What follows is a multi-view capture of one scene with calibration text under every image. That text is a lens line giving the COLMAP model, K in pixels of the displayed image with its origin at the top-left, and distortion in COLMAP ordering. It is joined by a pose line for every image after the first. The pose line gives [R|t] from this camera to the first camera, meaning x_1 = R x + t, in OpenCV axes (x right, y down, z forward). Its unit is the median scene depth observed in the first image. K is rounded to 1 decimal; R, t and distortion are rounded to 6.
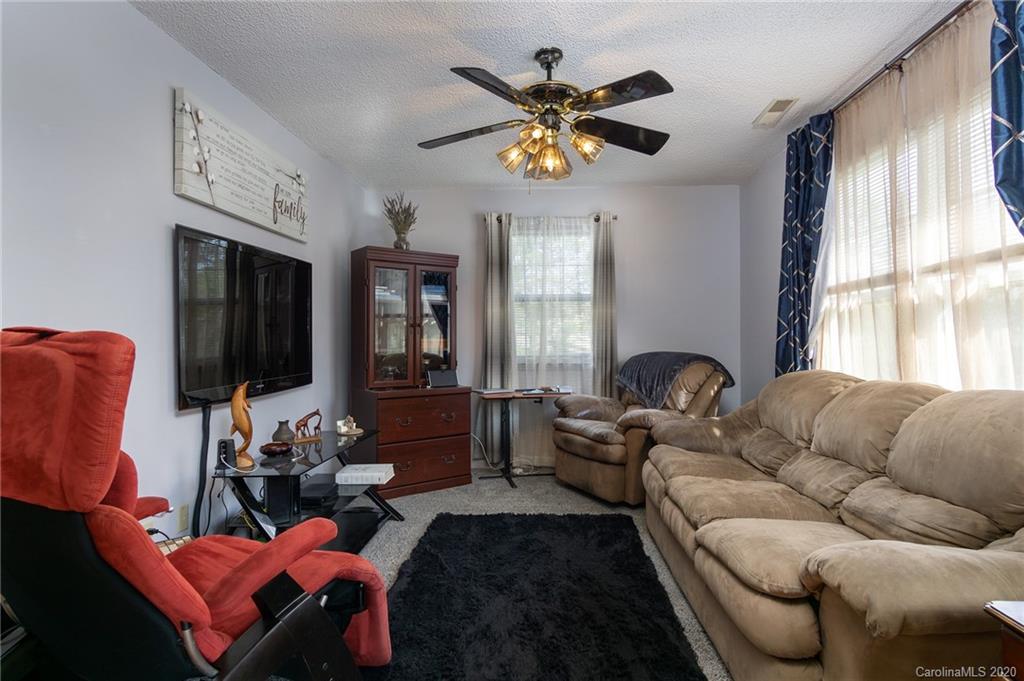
lens RADIAL K [[537.0, 0, 515.3], [0, 537.0, 340.8], [0, 0, 1]] dist [0.003182, 0.001654]
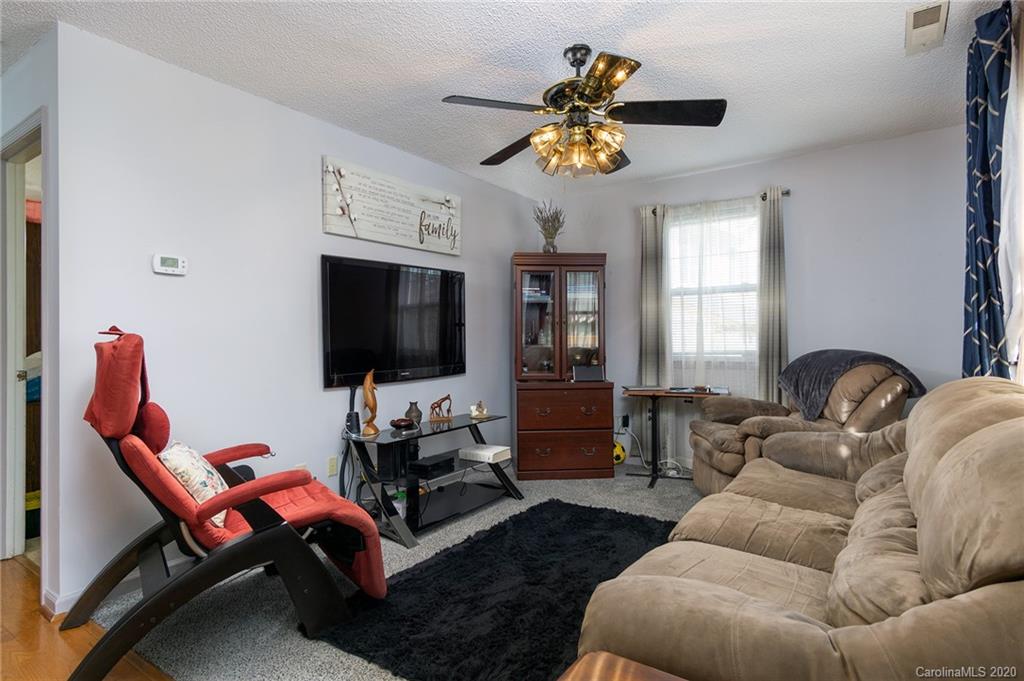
lens RADIAL K [[529.0, 0, 512.3], [0, 529.0, 338.9], [0, 0, 1]] dist [-0.000285, 0.010392]
pose [[0.847604, -0.001108, -0.530627, 0.366886], [0.003901, 0.999984, 0.004145, -0.001337], [0.530614, -0.005583, 0.847595, 0.070883]]
